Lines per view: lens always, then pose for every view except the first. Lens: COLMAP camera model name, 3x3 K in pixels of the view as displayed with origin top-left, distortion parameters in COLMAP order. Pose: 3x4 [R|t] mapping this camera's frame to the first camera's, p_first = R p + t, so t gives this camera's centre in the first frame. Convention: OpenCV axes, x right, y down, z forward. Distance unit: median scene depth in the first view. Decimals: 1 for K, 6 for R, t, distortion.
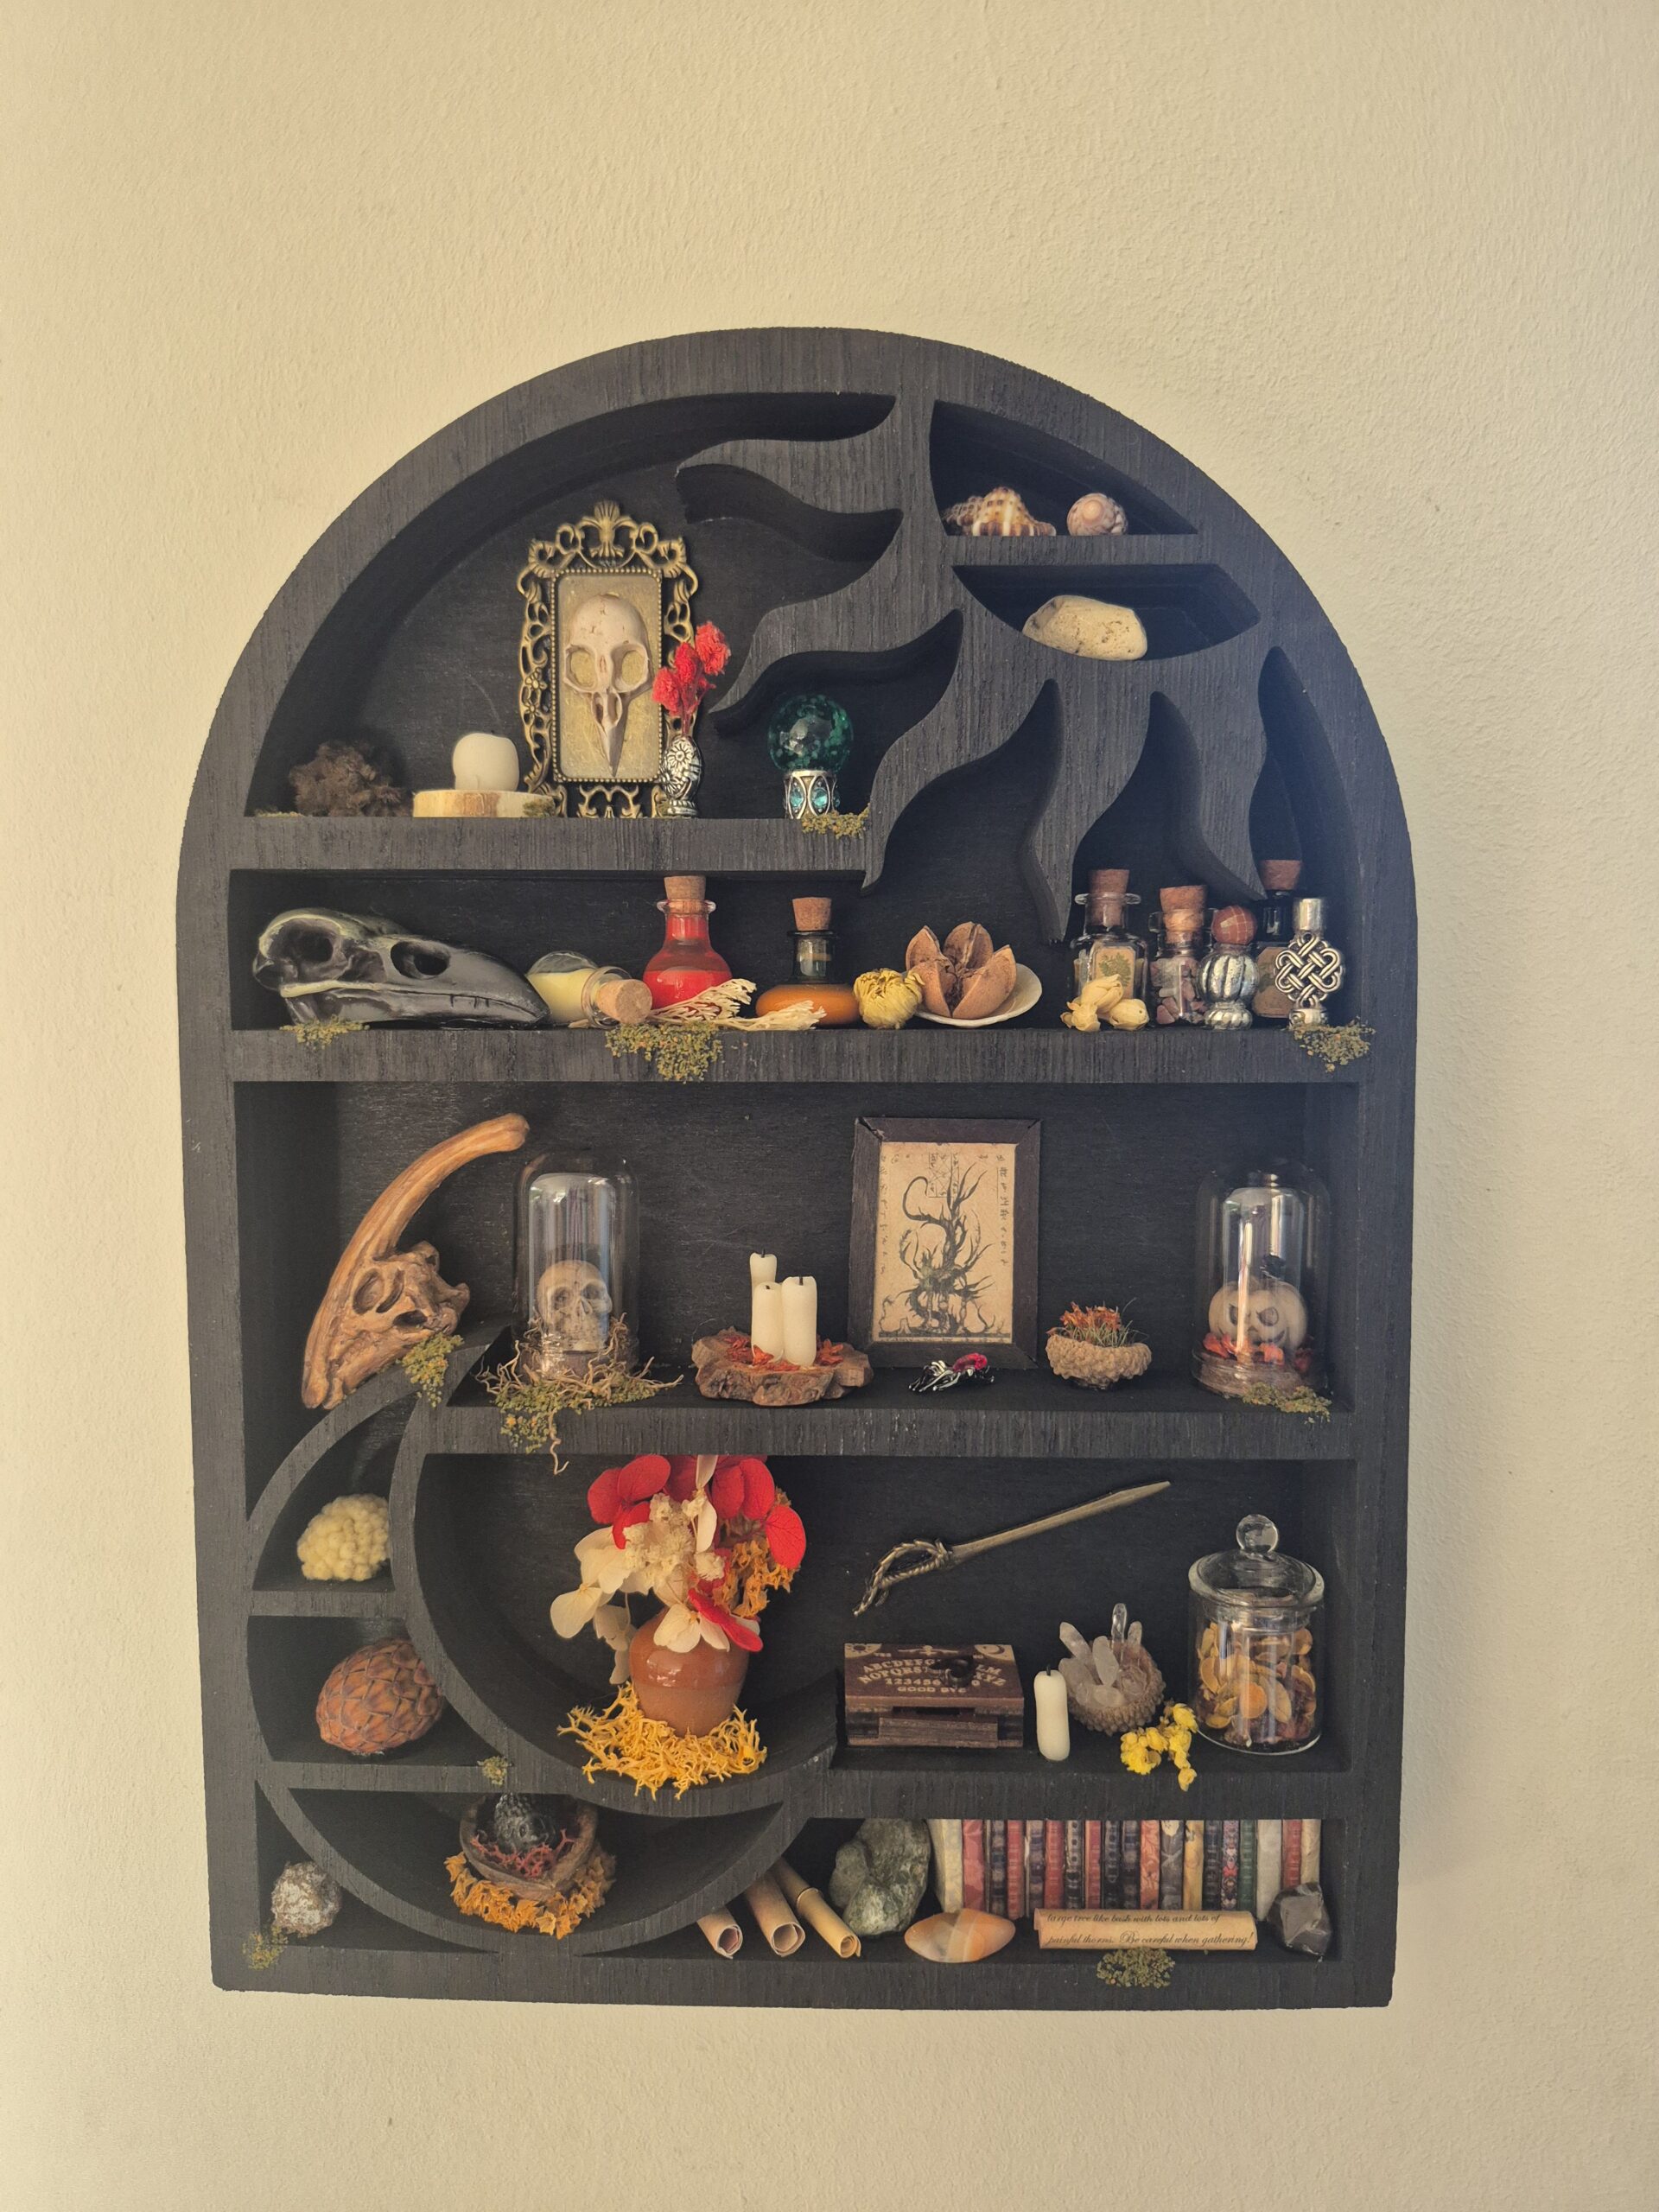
lens RADIAL K [[1563.7, 0, 837.5], [0, 1563.7, 1083.2], [0, 0, 1]] dist [0.127054, -0.233270]
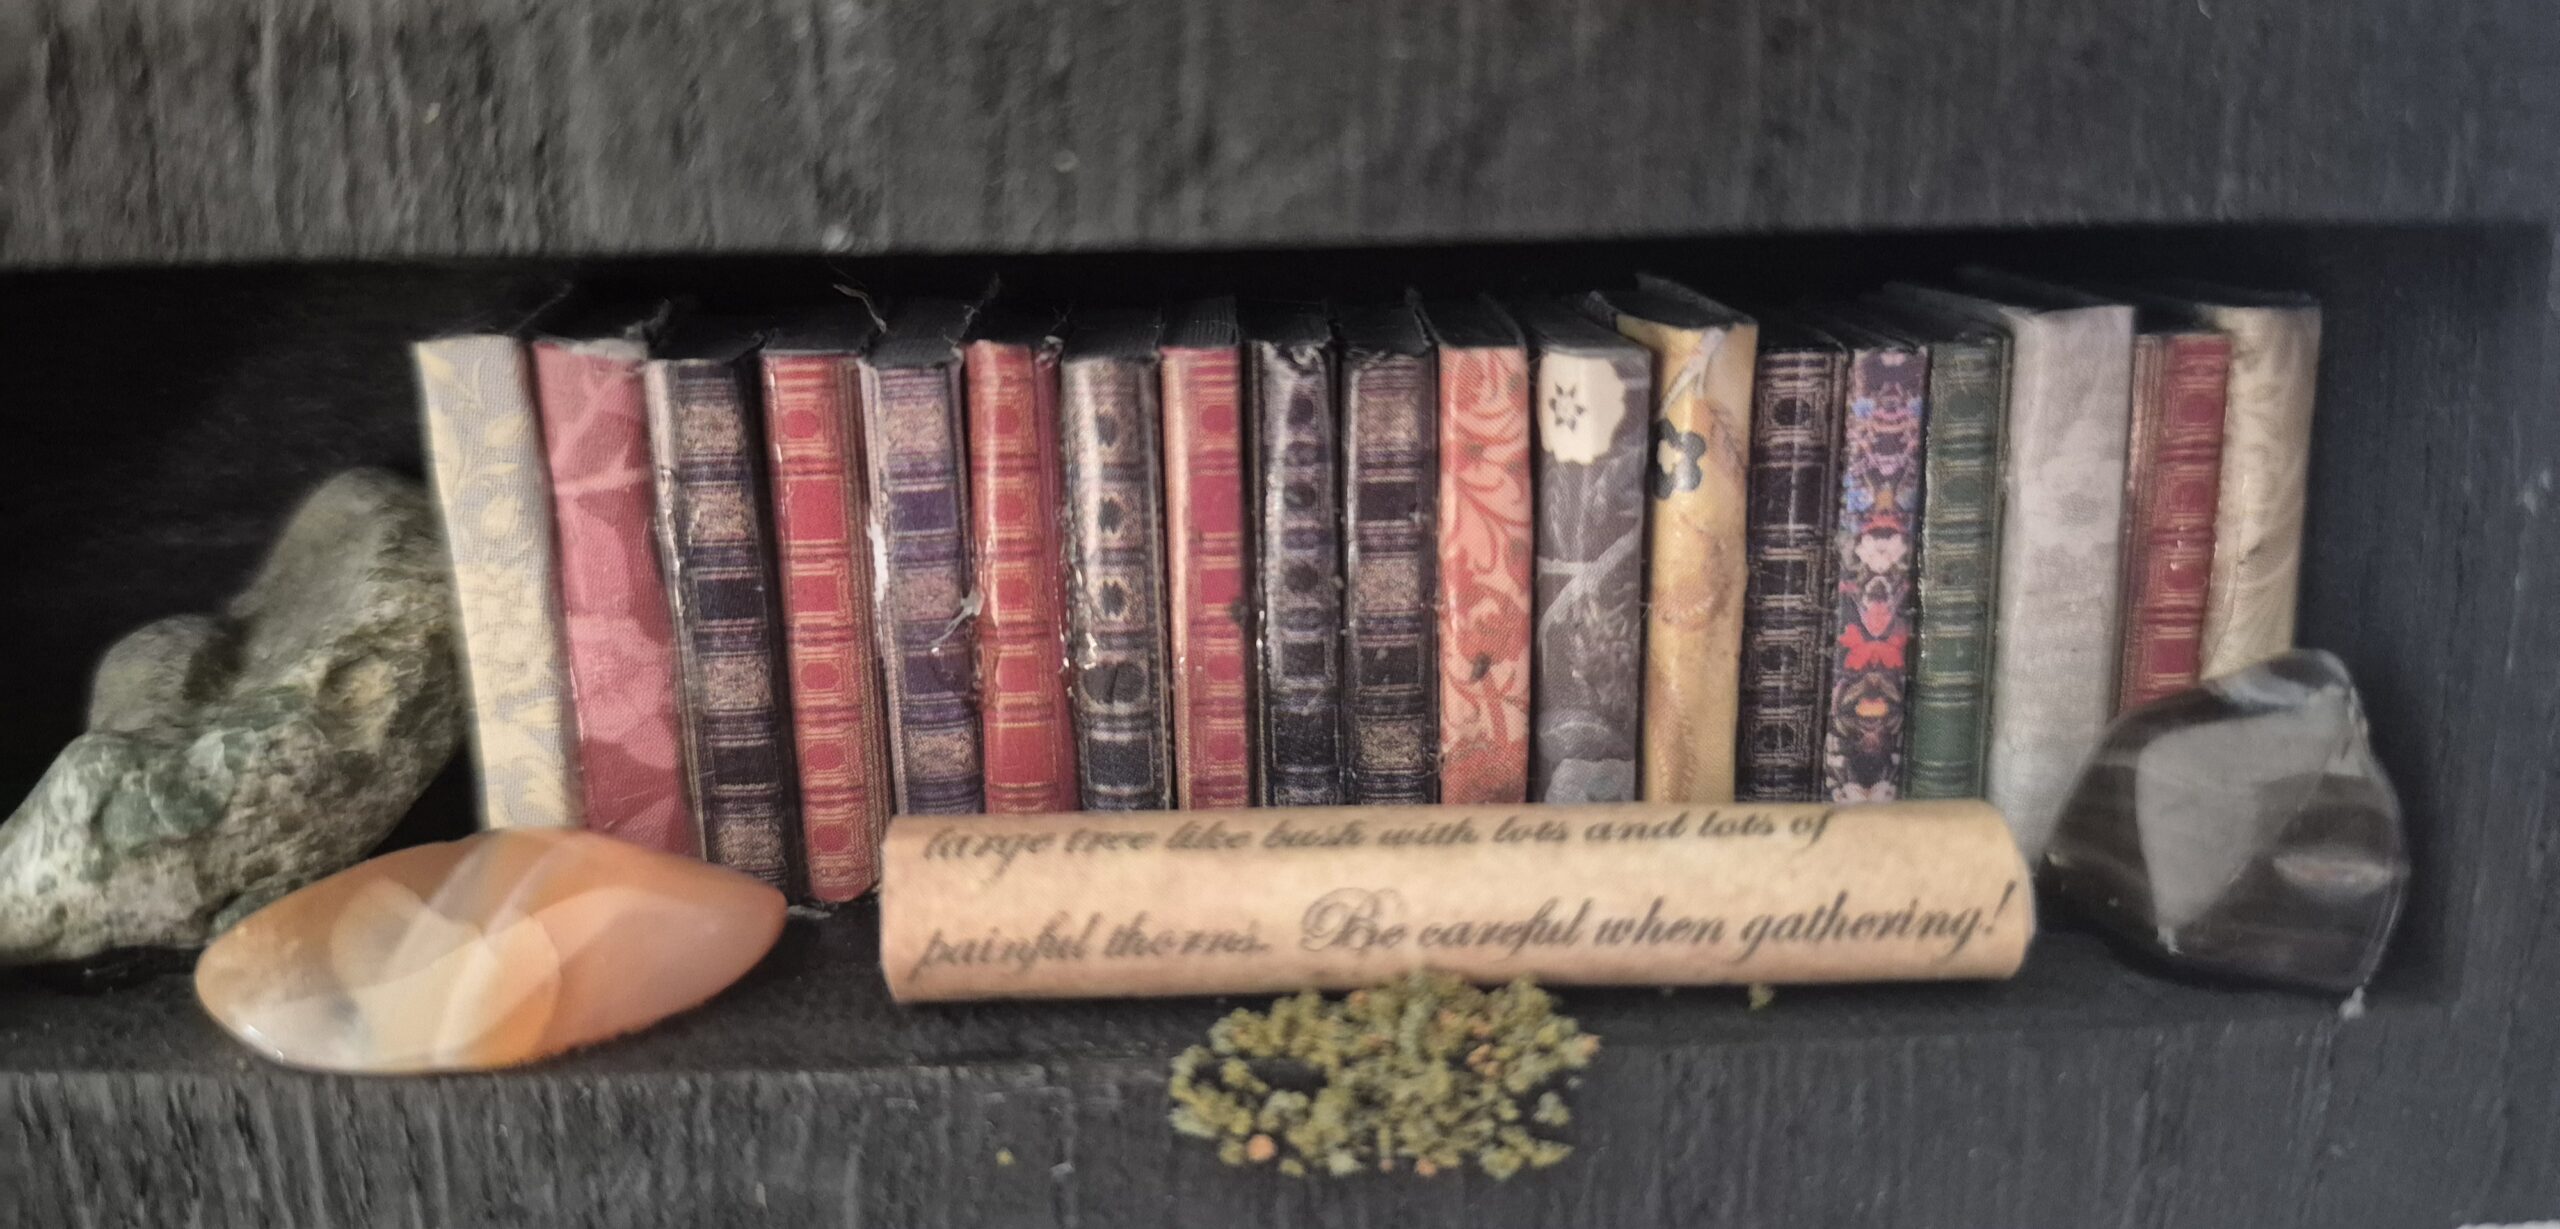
lens RADIAL K [[1978.9, 0, 1274.1], [0, 1978.9, 528.7], [0, 0, 1]] dist [0.001227, -0.137840]
pose [[0.999479, -0.024514, 0.020985, 0.168720], [0.020756, 0.986310, 0.163593, 0.448190], [-0.024708, -0.163072, 0.986305, 0.770451]]
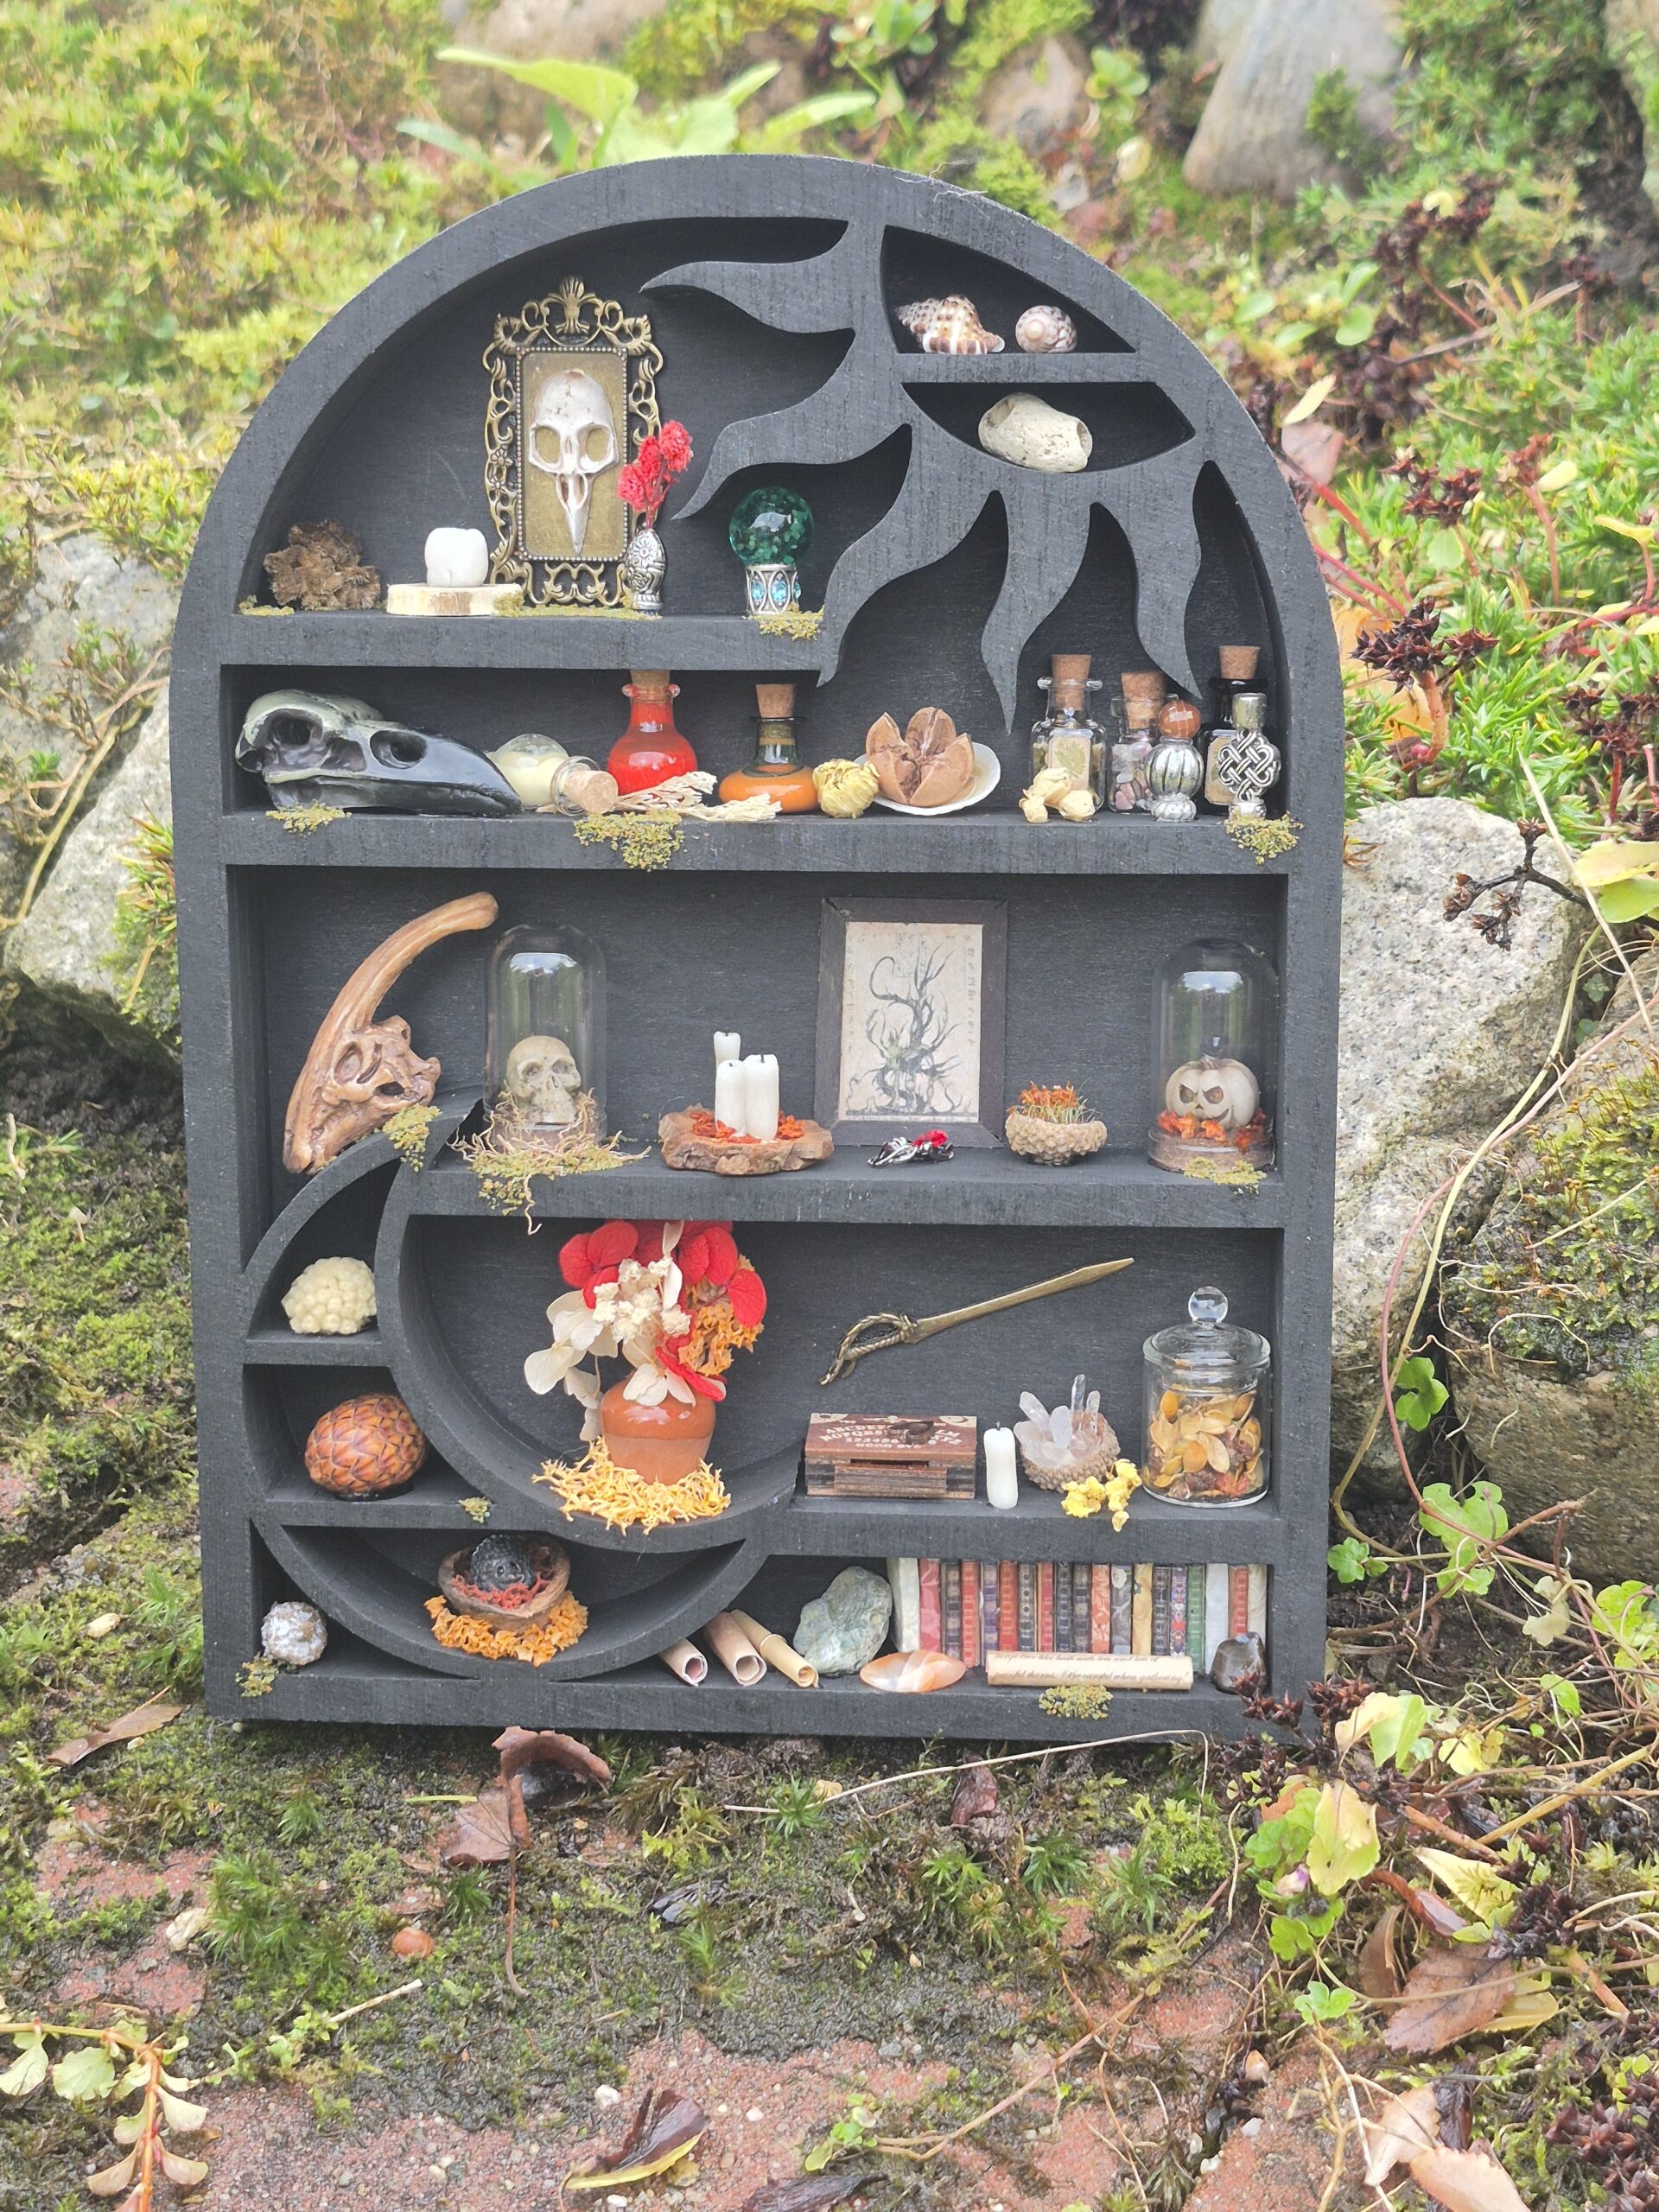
lens RADIAL K [[3331.6, 0, 868.6], [0, 3331.6, 1014.1], [0, 0, 1]] dist [0.171466, -0.000707]
pose [[0.999200, 0.008824, -0.039001, 0.130768], [-0.004708, 0.994526, 0.104385, -0.131595], [0.039708, -0.104118, 0.993772, -1.170292]]
